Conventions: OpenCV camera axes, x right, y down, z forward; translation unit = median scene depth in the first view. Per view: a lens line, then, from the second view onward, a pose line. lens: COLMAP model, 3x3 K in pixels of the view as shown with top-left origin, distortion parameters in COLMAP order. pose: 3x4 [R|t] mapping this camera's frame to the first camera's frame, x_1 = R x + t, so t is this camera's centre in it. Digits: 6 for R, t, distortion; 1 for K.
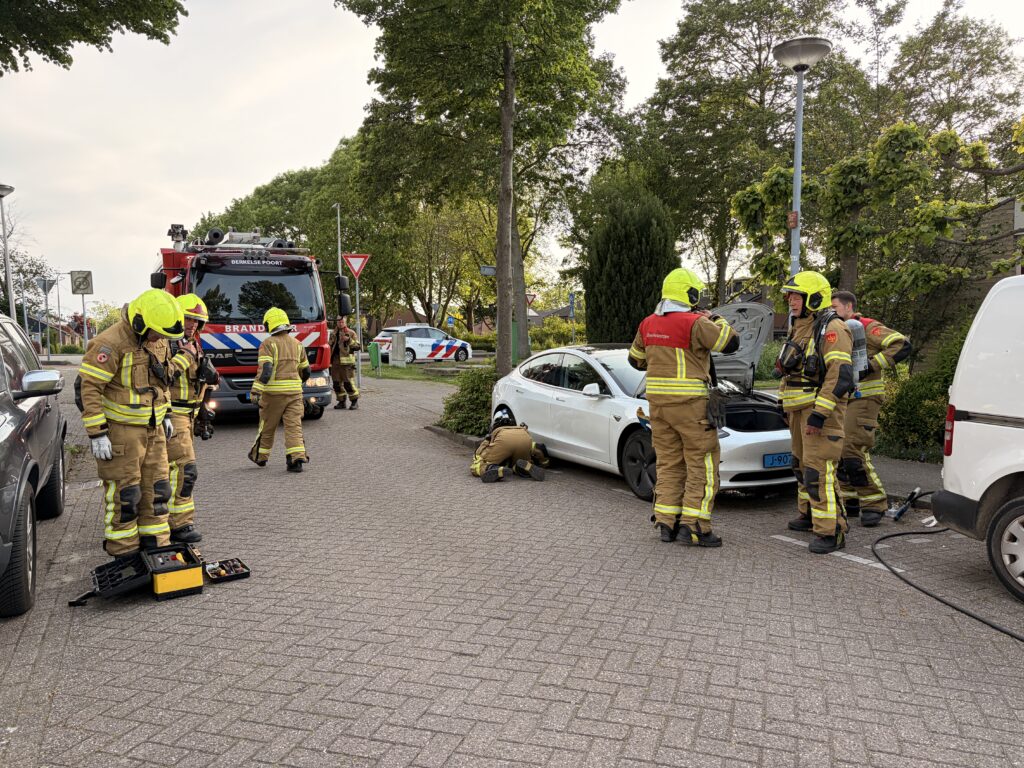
lens RADIAL K [[762.3, 0, 511.2], [0, 762.3, 385.0], [0, 0, 1]] dist [0.037550, -0.028933]
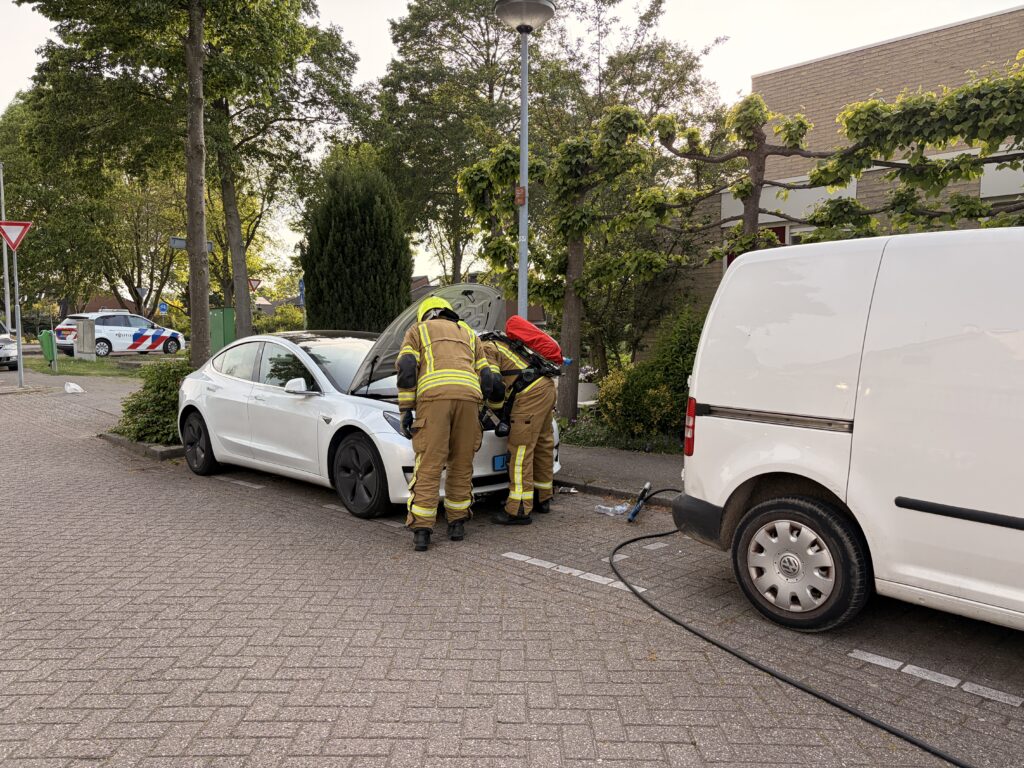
lens RADIAL K [[762.3, 0, 511.4], [0, 762.3, 385.2], [0, 0, 1]] dist [0.037550, -0.028933]
pose [[0.944348, -0.020232, 0.328327, 0.041729], [0.016634, 0.999767, 0.013764, -0.001540], [-0.328528, -0.007537, 0.944464, 0.110689]]
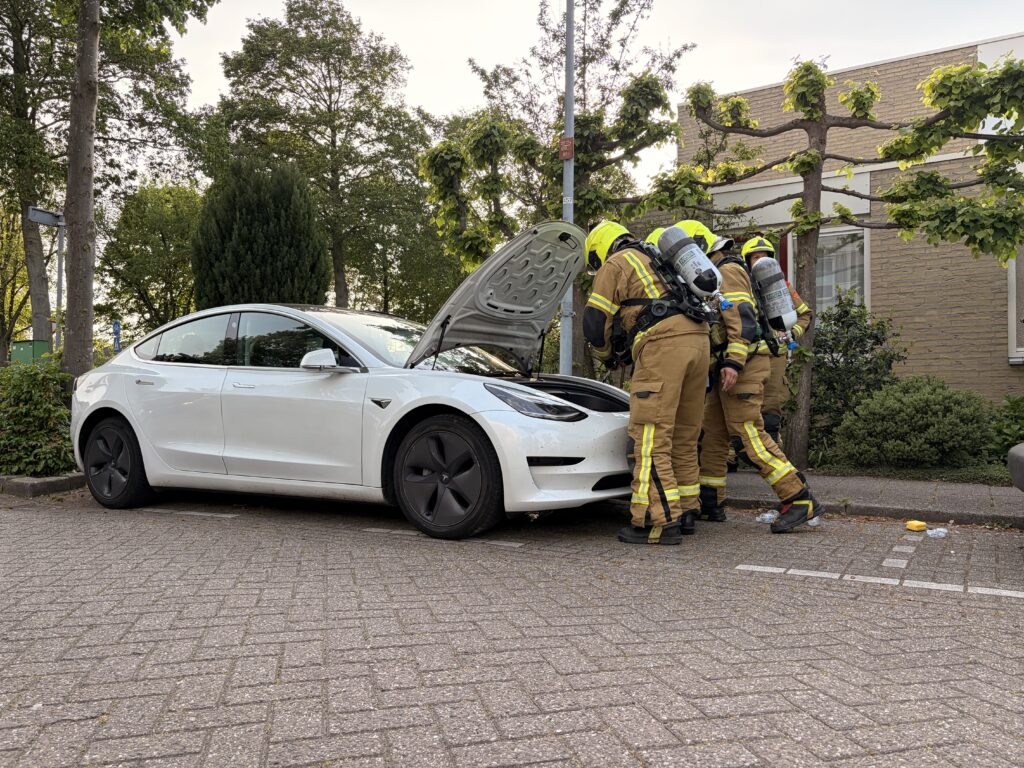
lens RADIAL K [[762.3, 0, 509.7], [0, 762.3, 393.1], [0, 0, 1]] dist [0.037550, -0.028933]
pose [[0.833907, 0.013262, 0.551746, -0.070946], [0.025212, 0.997752, -0.062088, 0.054191], [-0.551329, 0.065686, 0.831698, 0.337765]]
